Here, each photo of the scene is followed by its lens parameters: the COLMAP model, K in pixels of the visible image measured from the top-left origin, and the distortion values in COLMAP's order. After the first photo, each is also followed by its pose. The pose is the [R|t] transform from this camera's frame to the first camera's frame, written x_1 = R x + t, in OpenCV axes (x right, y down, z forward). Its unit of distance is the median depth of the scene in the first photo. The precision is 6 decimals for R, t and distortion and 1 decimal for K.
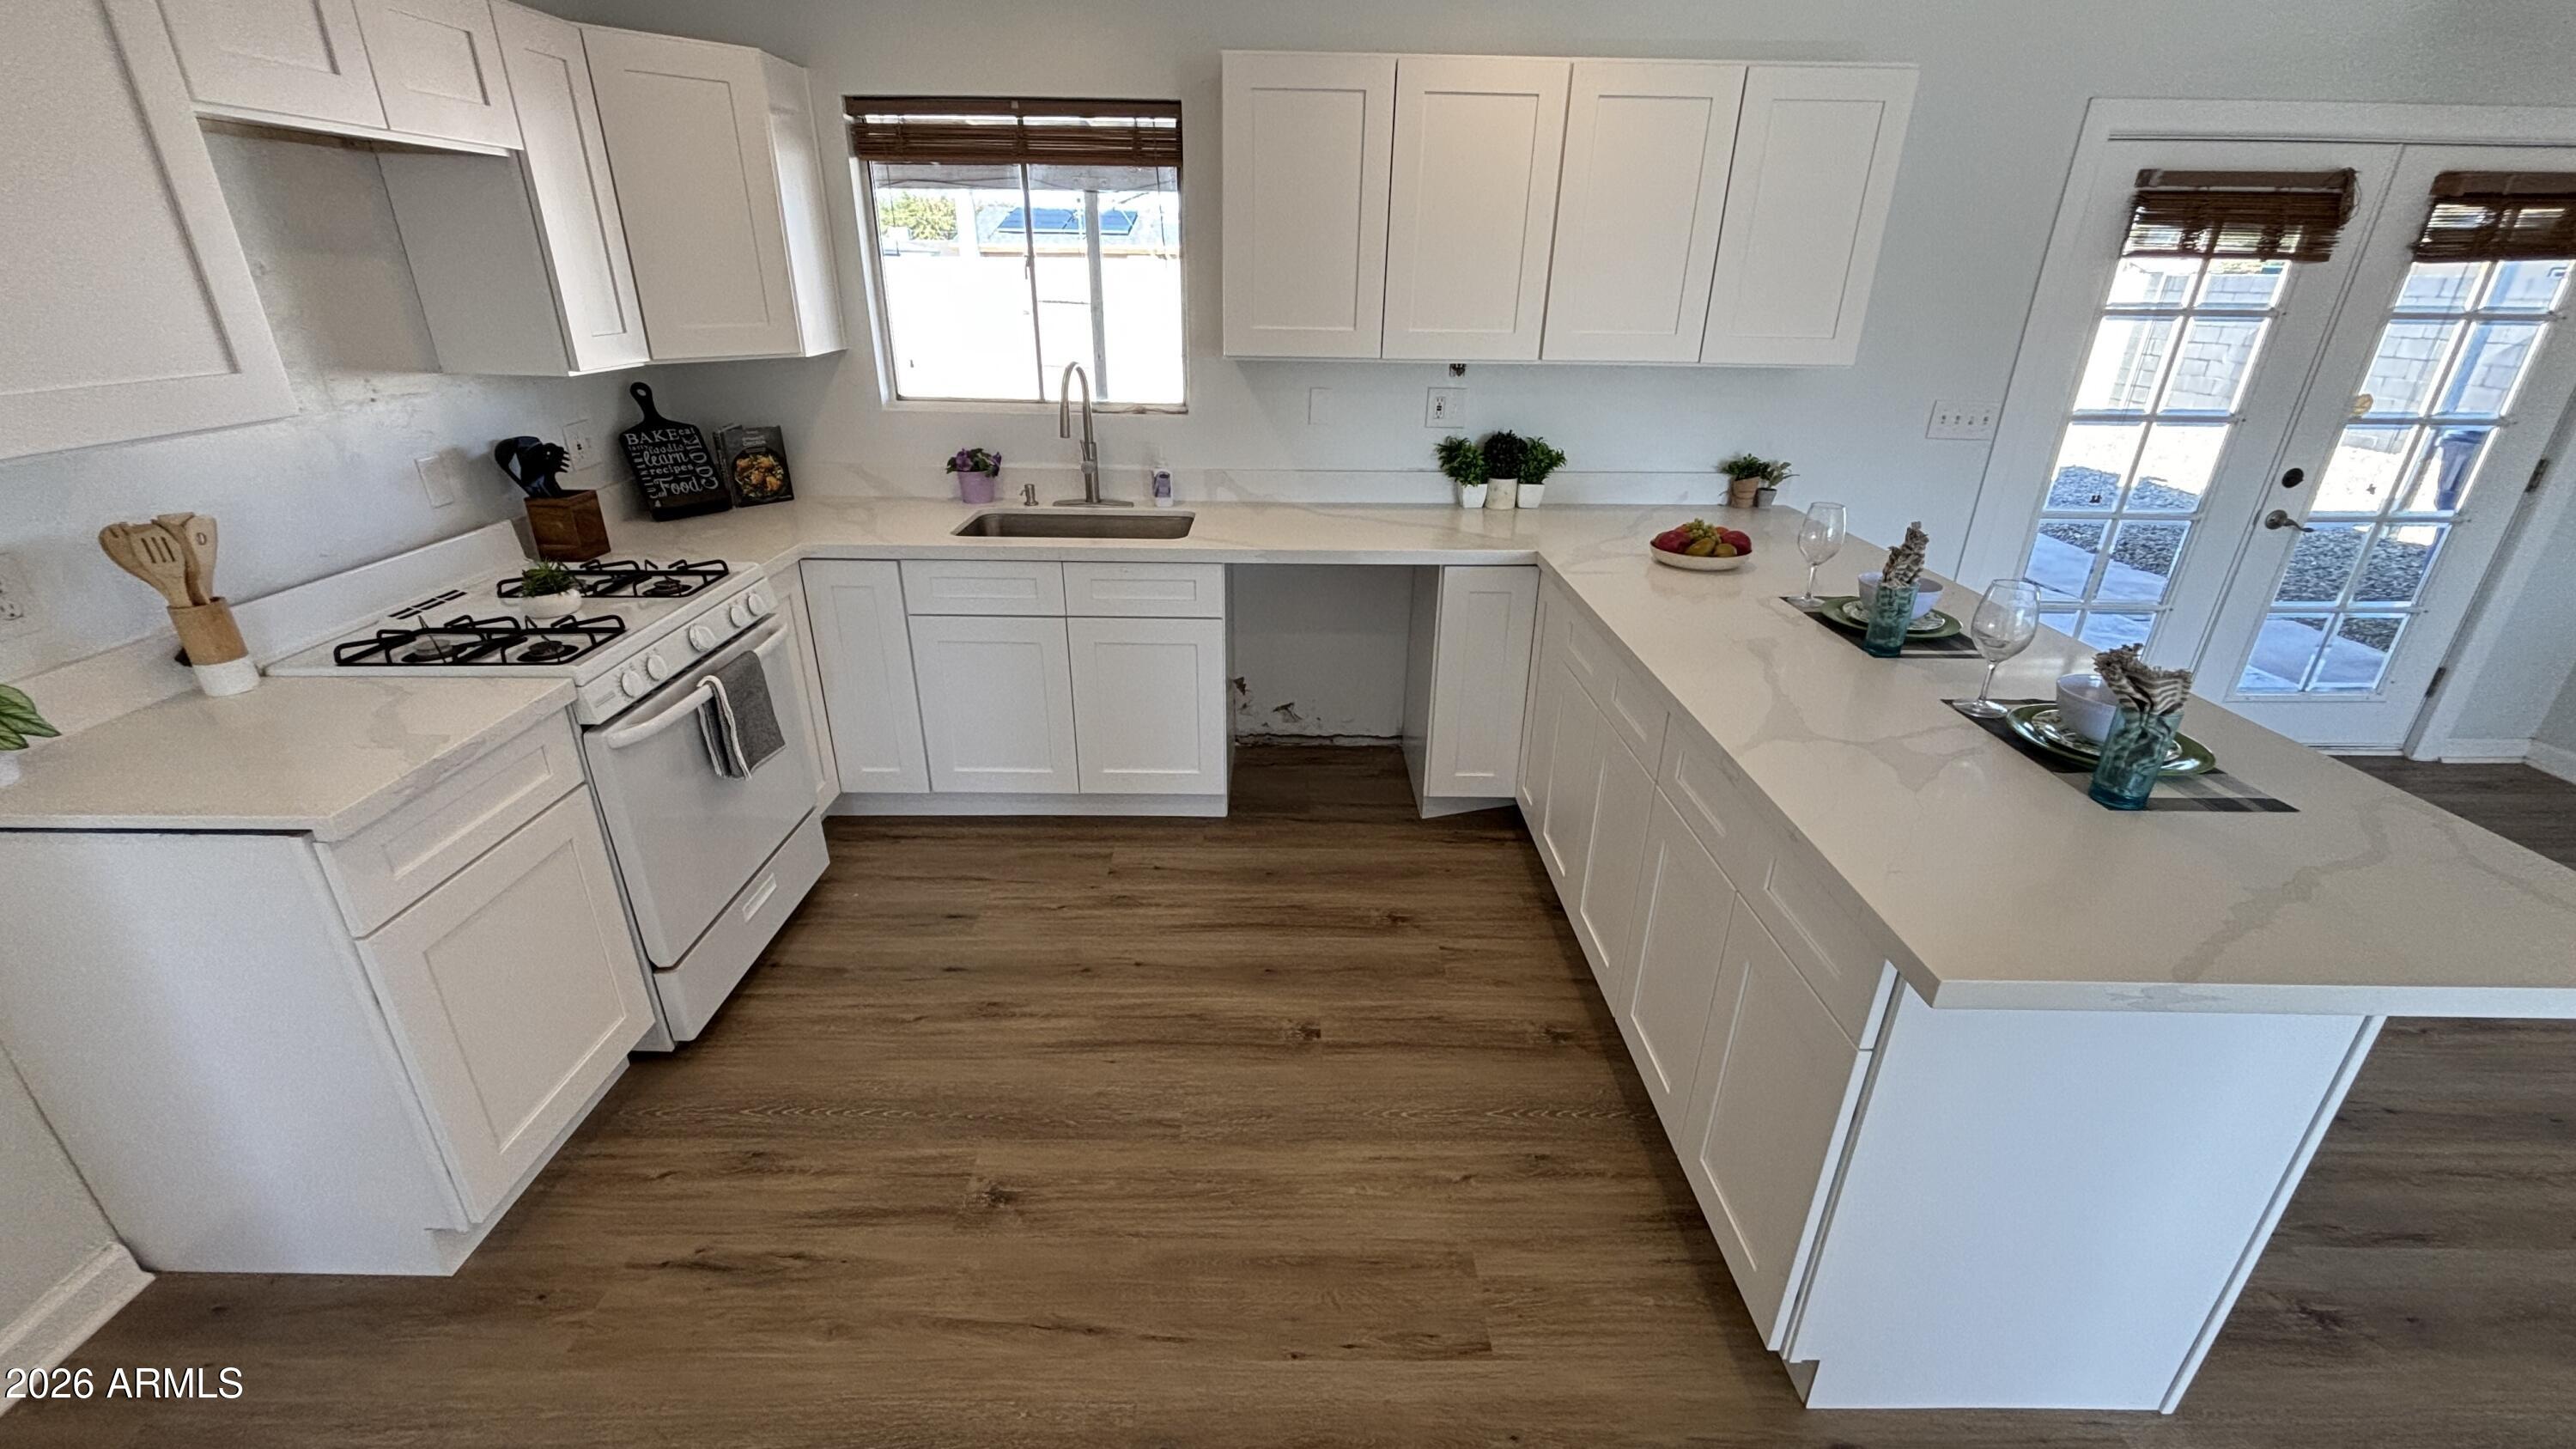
lens RADIAL K [[1034.6, 0, 1282.5], [0, 1034.6, 722.4], [0, 0, 1]] dist [0.000926, 0.000066]
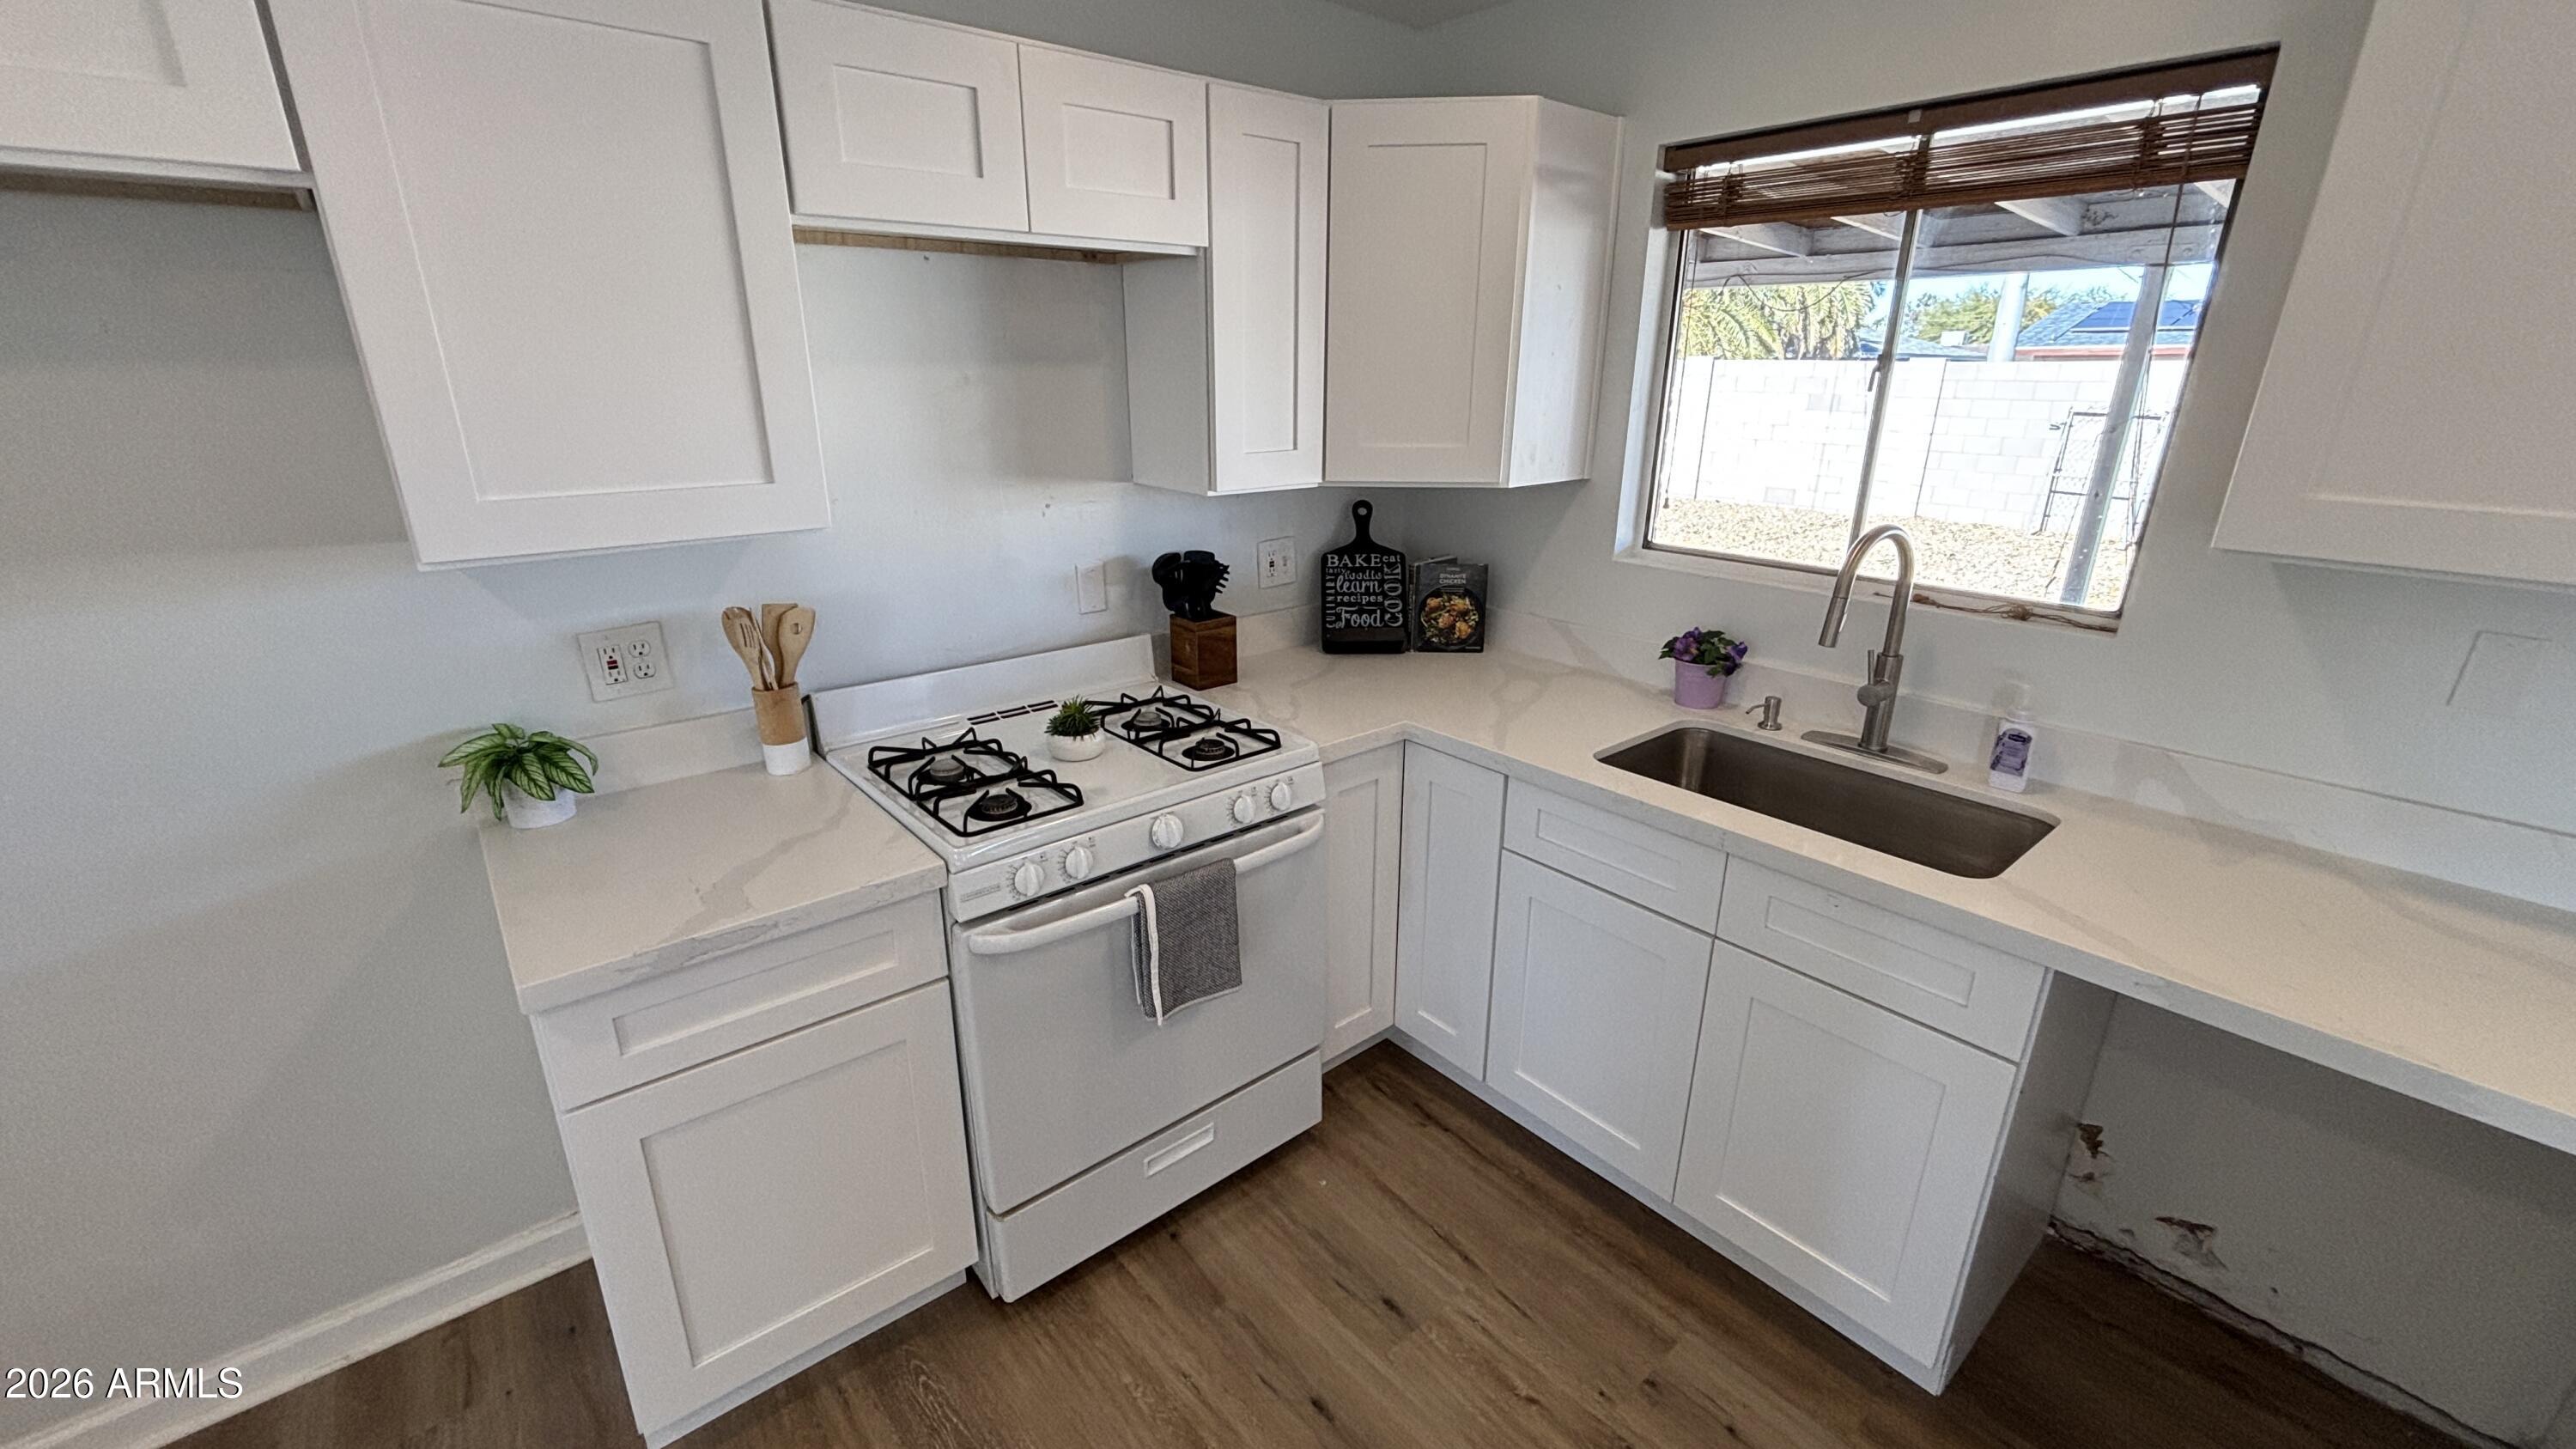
lens RADIAL K [[1034.6, 0, 1285.8], [0, 1034.6, 726.7], [0, 0, 1]] dist [0.000926, 0.000066]
pose [[0.642808, 0.239546, -0.727610, 0.035560], [-0.302775, 0.951955, 0.045919, -0.167200], [0.703652, 0.190785, 0.684453, 0.387409]]
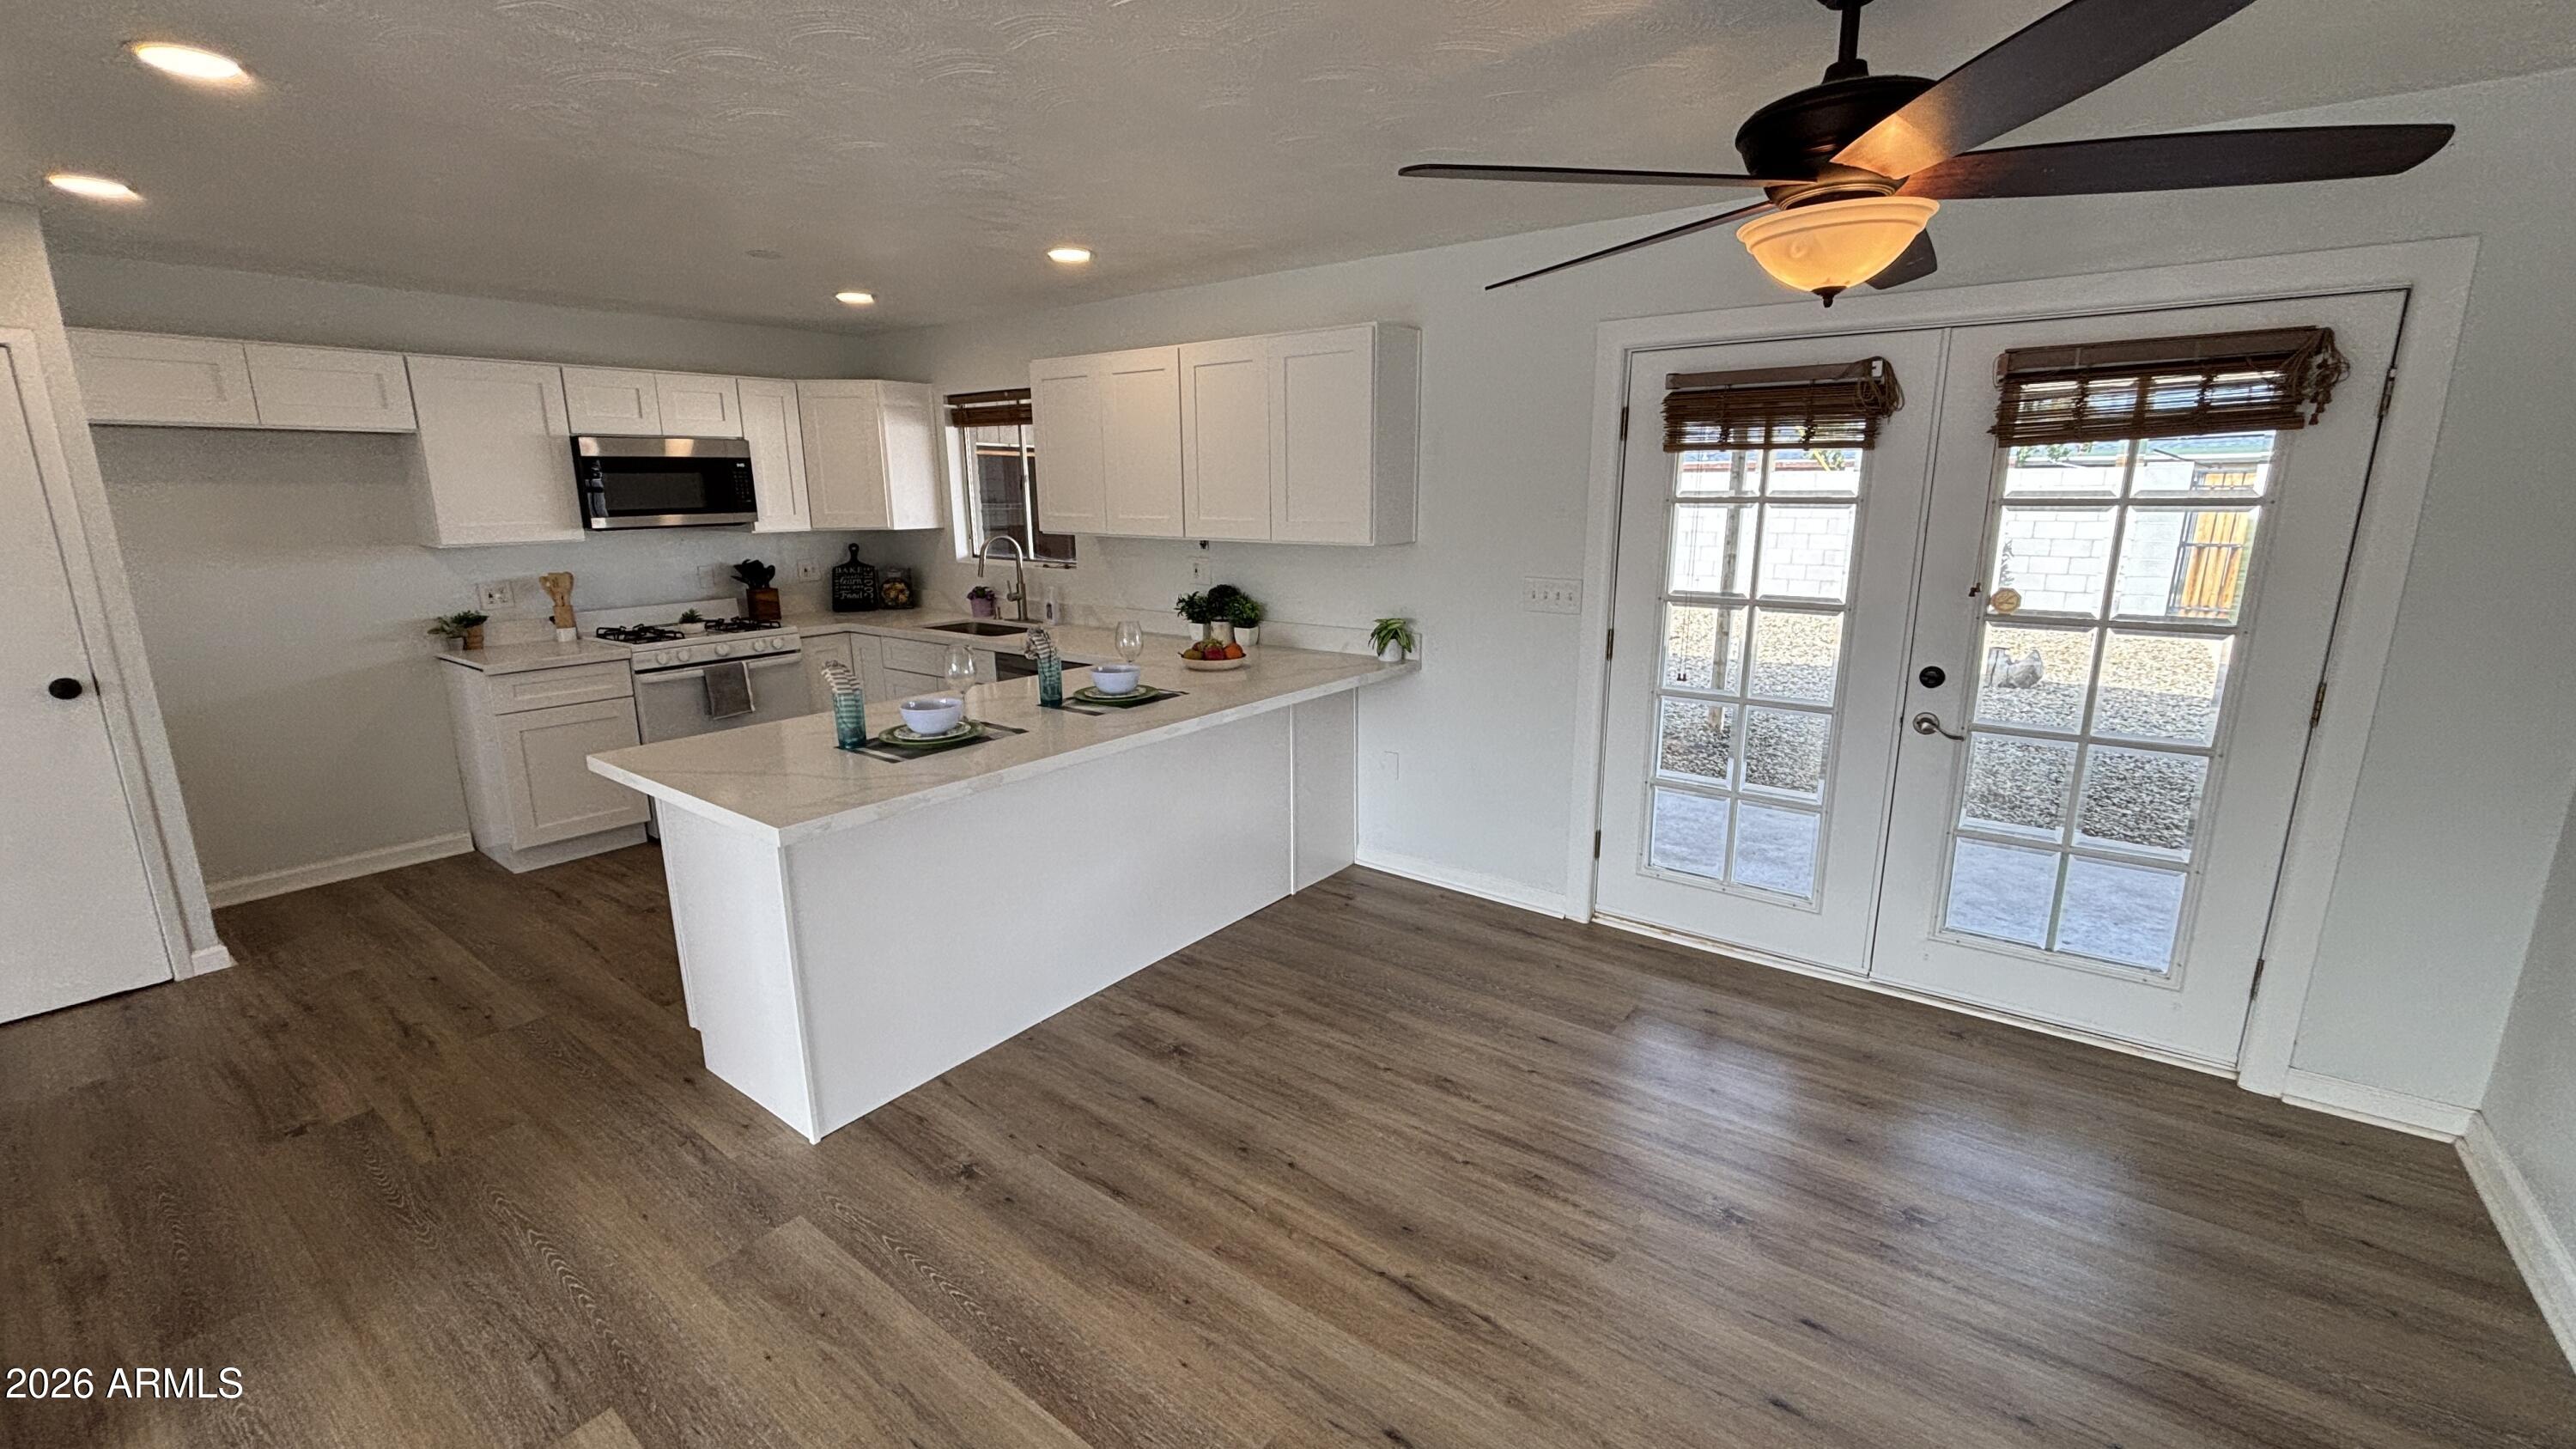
lens RADIAL K [[1034.6, 0, 1280.9], [0, 1034.6, 723.6], [0, 0, 1]] dist [0.000926, 0.000066]
pose [[0.793466, 0.118731, -0.596921, 1.222529], [-0.227956, 0.967370, -0.110599, 0.029087], [0.564312, 0.223828, 0.794640, -0.002627]]
